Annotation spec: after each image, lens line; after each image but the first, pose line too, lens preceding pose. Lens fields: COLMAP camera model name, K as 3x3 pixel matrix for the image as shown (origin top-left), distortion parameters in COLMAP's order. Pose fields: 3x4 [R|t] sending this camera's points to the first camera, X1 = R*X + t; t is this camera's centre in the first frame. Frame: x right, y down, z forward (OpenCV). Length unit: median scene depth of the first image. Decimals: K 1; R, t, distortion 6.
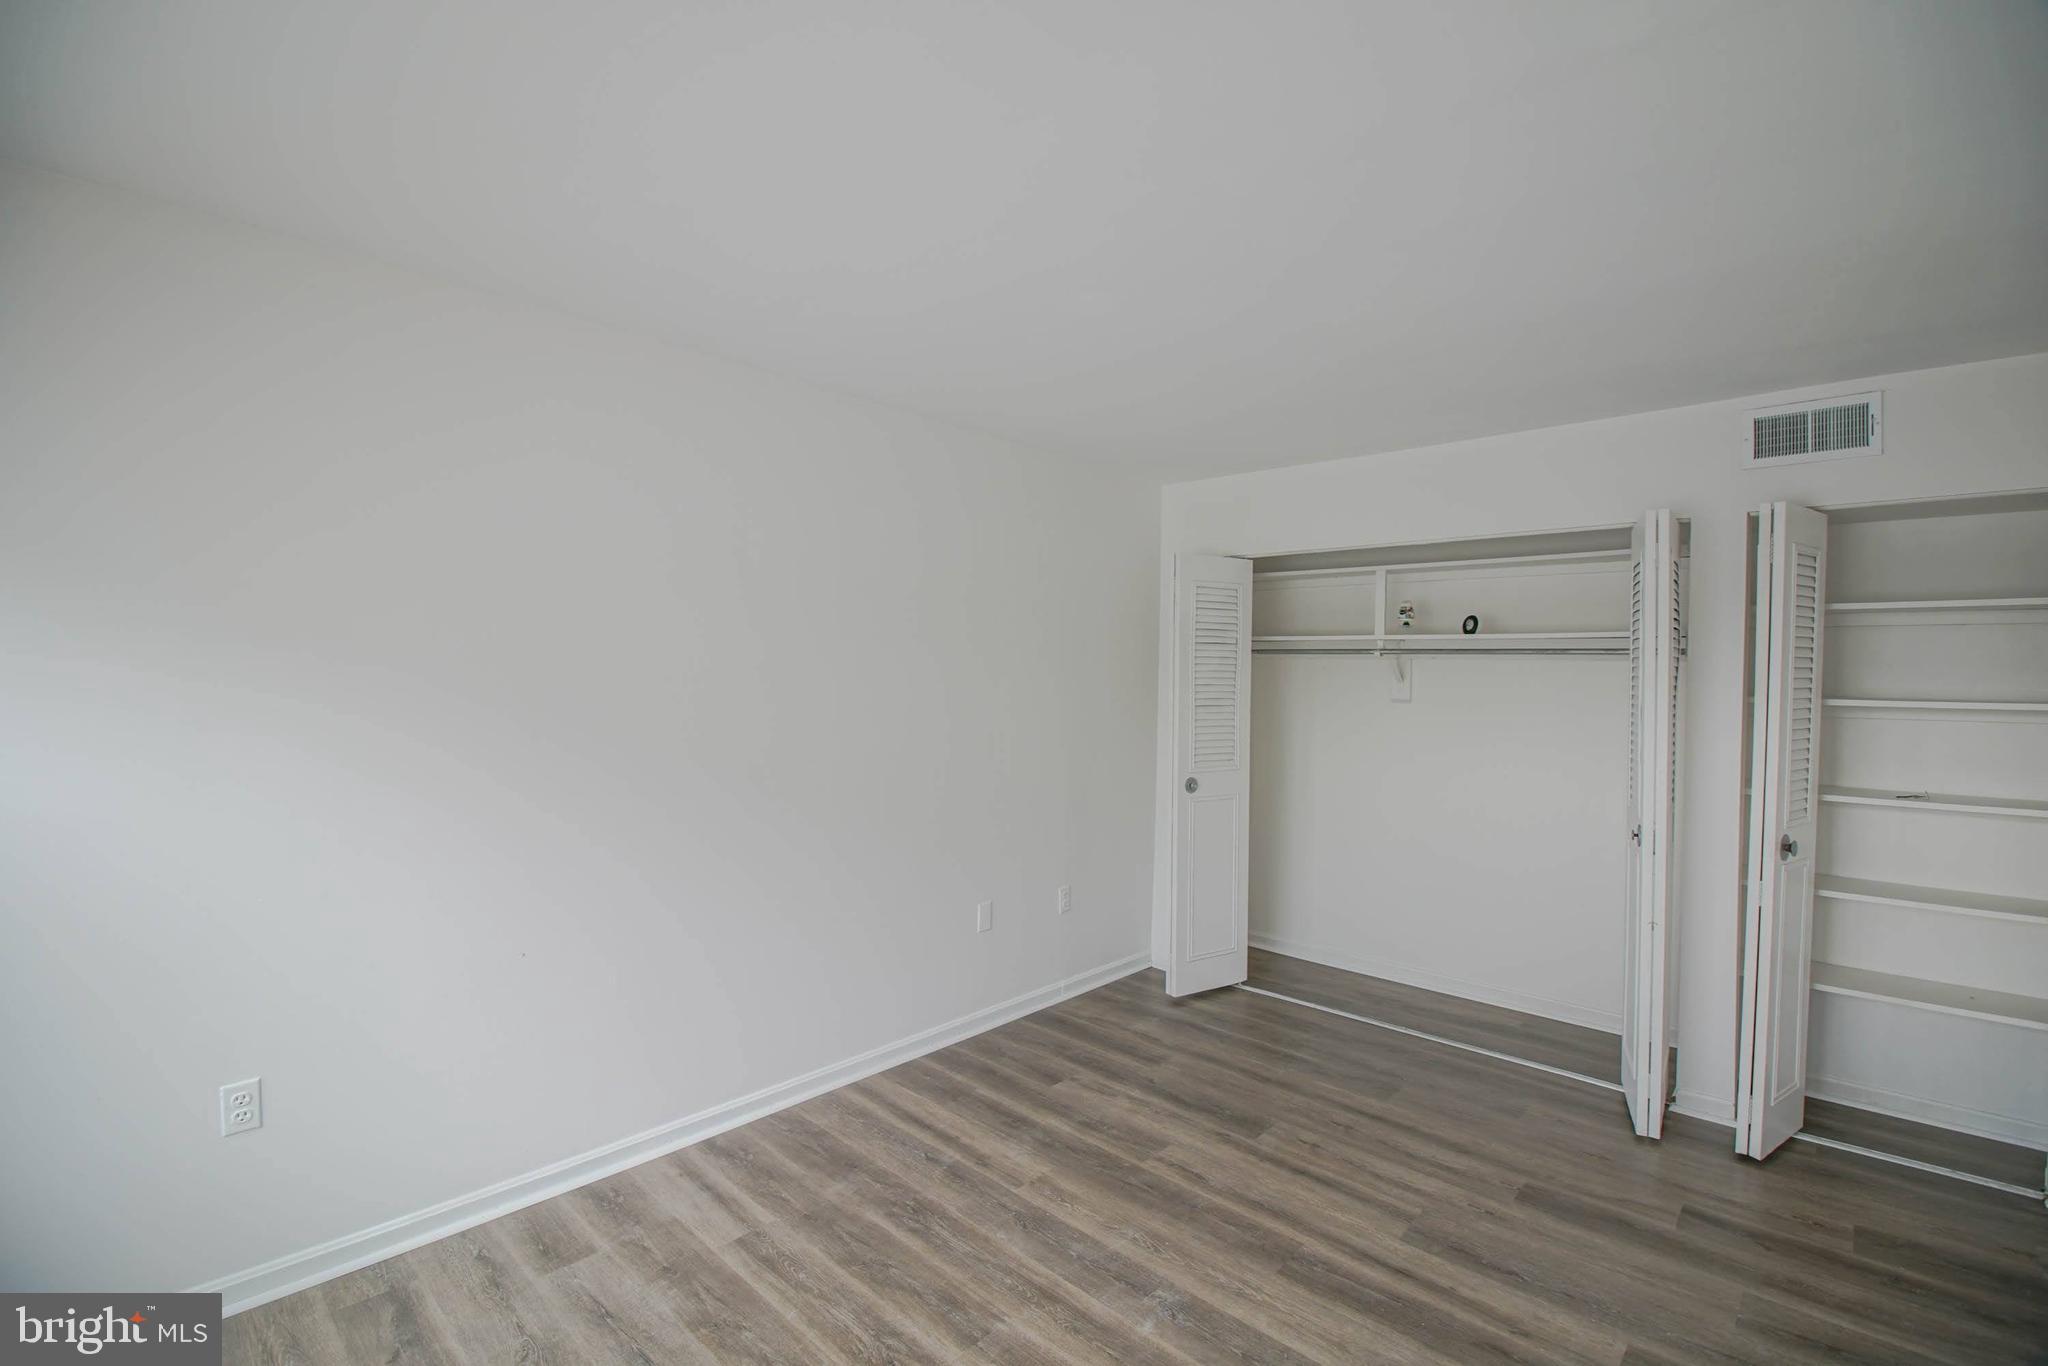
lens RADIAL K [[917.1, 0, 1022.2], [0, 917.1, 674.4], [0, 0, 1]] dist [-0.002246, -0.009261]
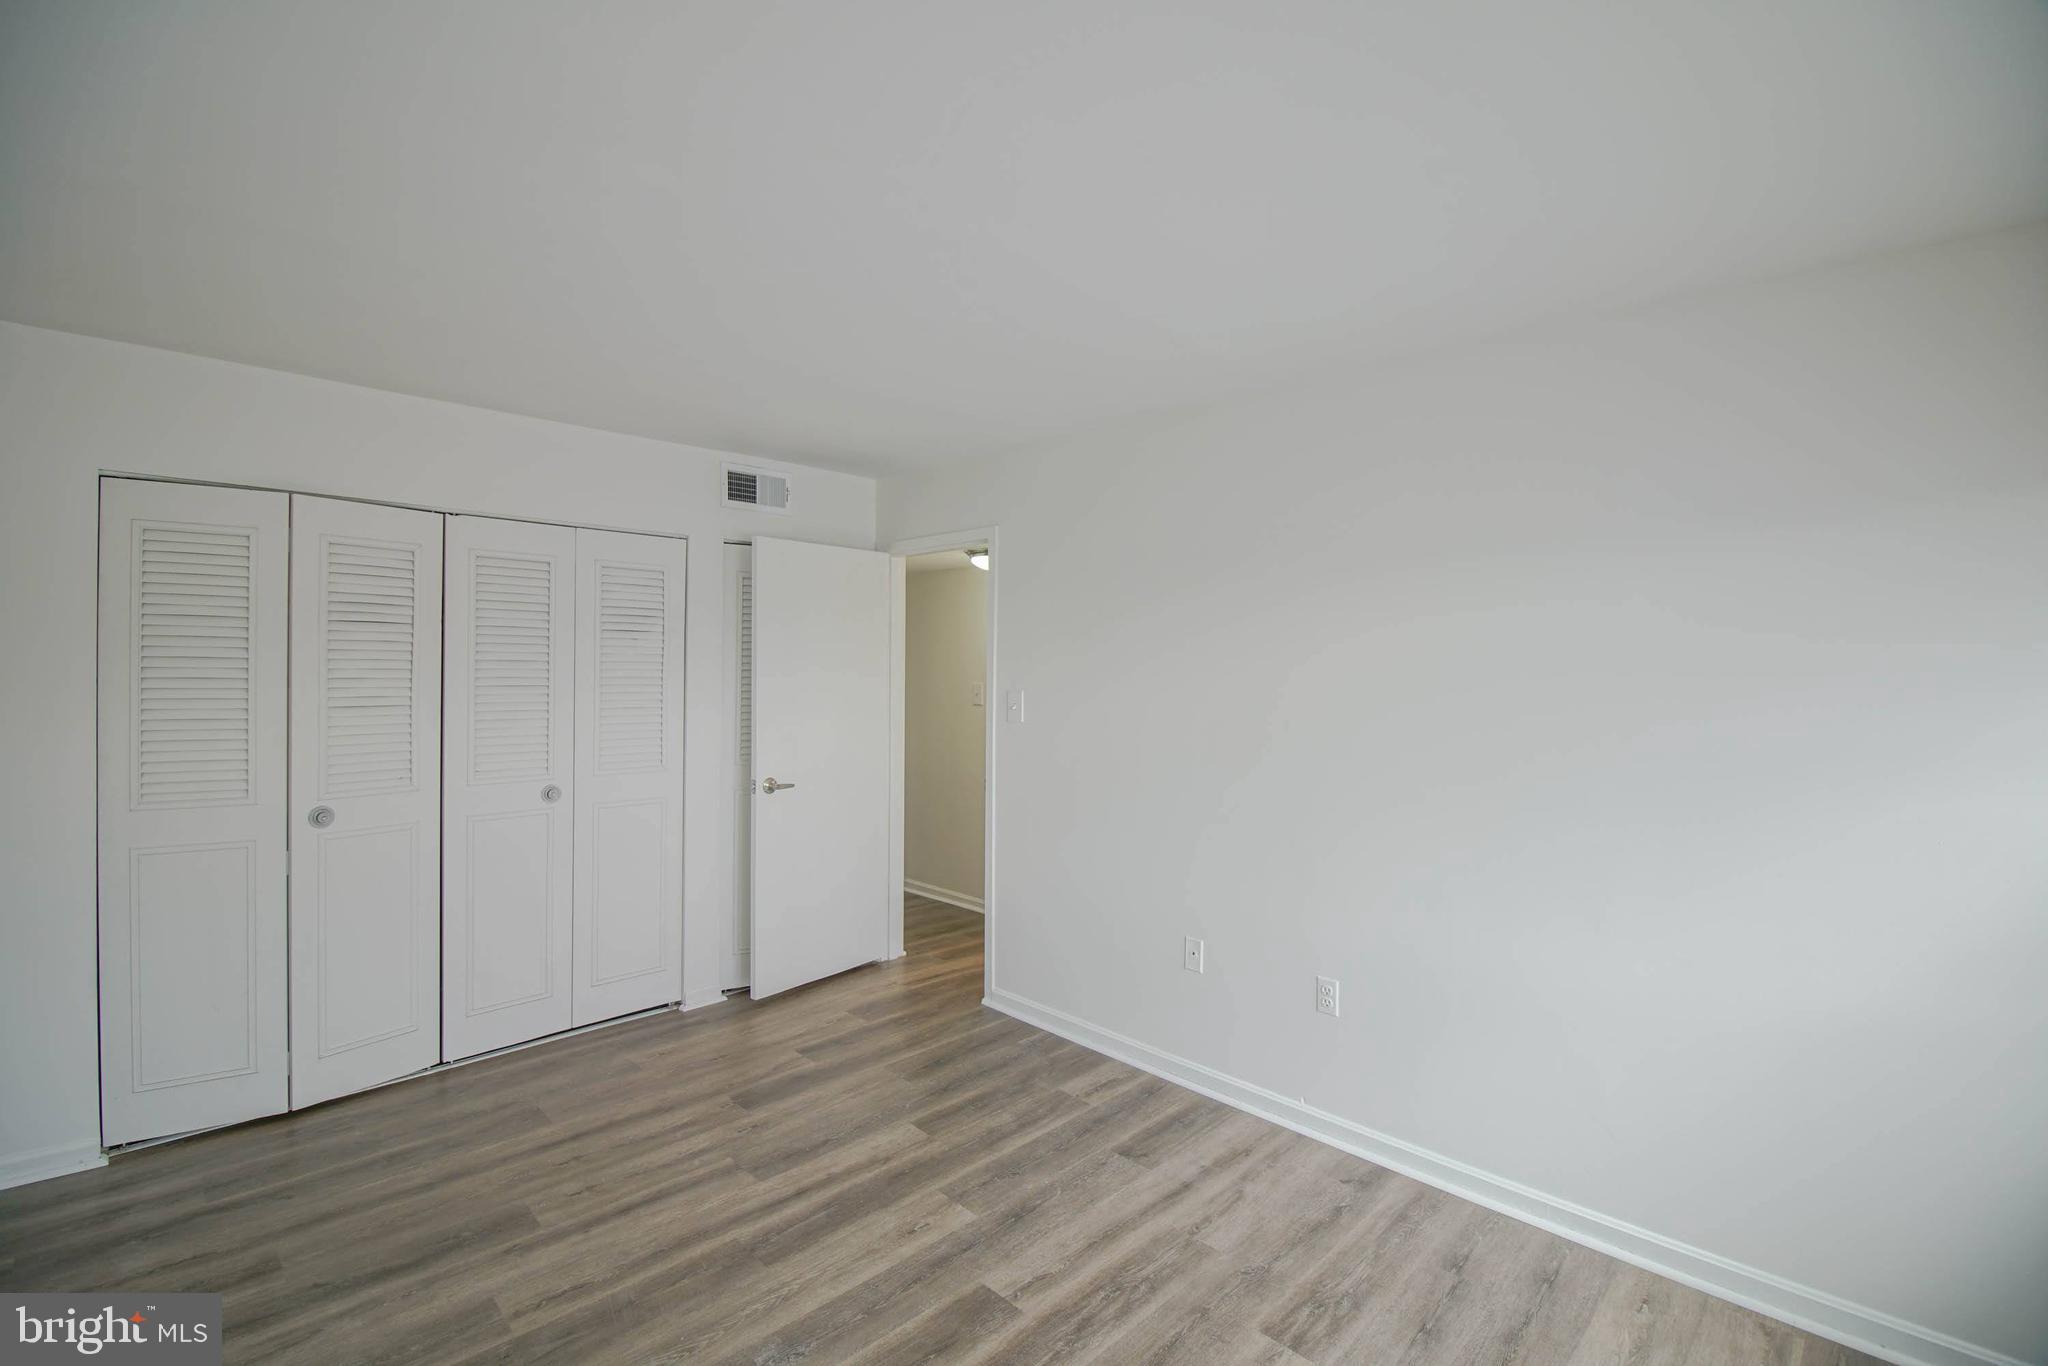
lens RADIAL K [[917.1, 0, 1008.3], [0, 917.1, 669.8], [0, 0, 1]] dist [-0.002246, -0.009261]
pose [[0.036618, -0.018749, 0.999153, -0.588727], [-0.005969, 0.999802, 0.018980, -0.015769], [-0.999311, -0.006659, 0.036499, 0.592922]]
